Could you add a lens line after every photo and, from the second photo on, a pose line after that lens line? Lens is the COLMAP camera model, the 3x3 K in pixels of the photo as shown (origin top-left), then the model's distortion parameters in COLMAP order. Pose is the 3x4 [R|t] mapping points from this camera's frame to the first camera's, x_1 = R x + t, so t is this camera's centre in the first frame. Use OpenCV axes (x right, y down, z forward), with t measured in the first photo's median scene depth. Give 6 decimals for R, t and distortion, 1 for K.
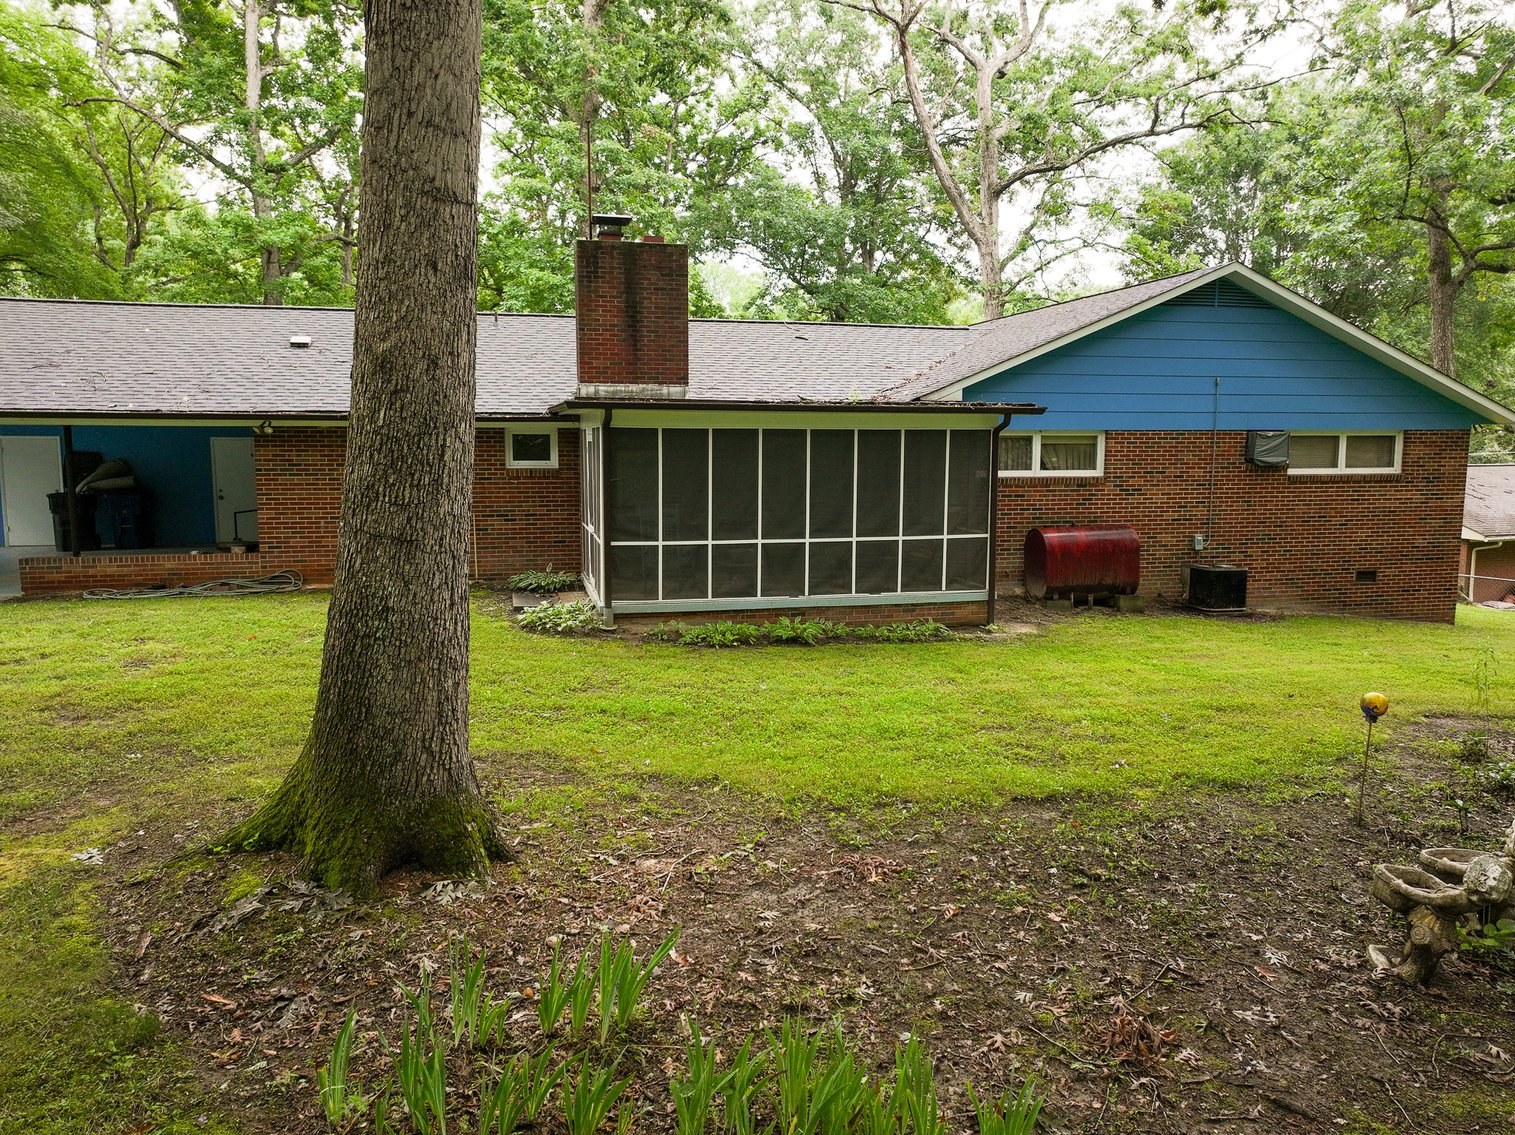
lens RADIAL K [[1063.7, 0, 757.5], [0, 1063.7, 567.5], [0, 0, 1]] dist [-0.005322, 0.023047]
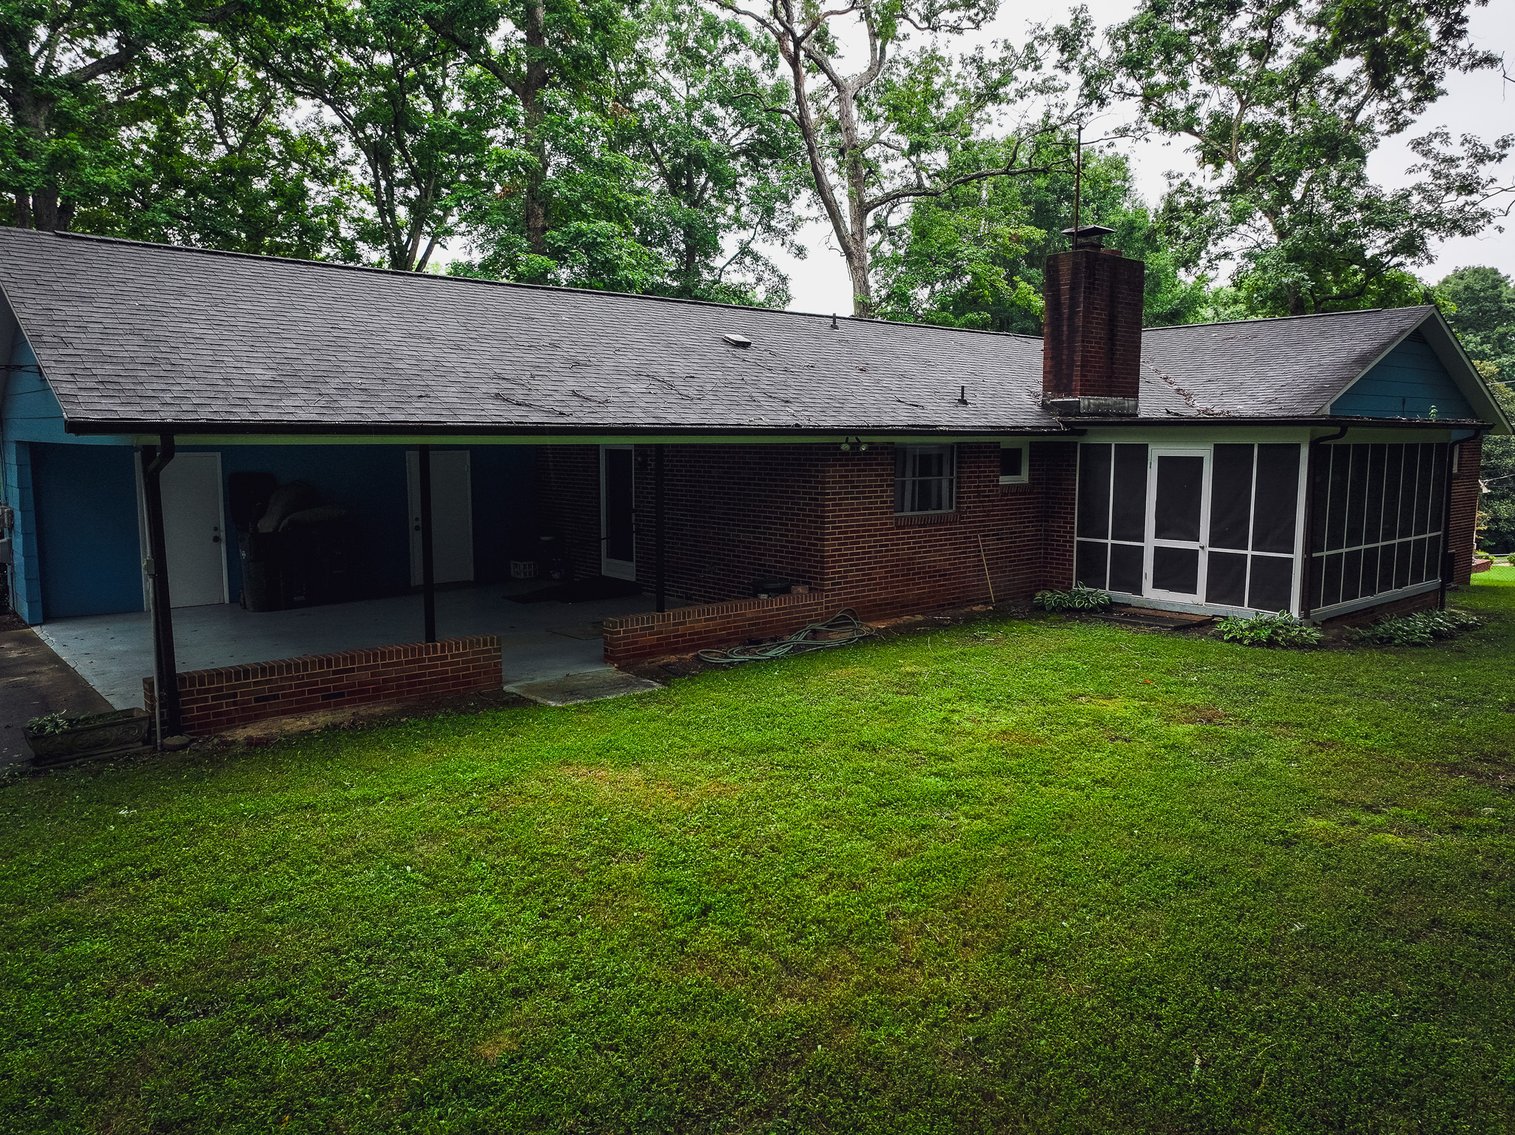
lens RADIAL K [[1063.7, 0, 757.5], [0, 1063.7, 567.5], [0, 0, 1]] dist [-0.005322, 0.023047]
pose [[0.886518, -0.060938, 0.458664, -0.860619], [0.065652, 0.997826, 0.005677, -0.039176], [-0.458013, 0.025079, 0.888592, 0.259861]]
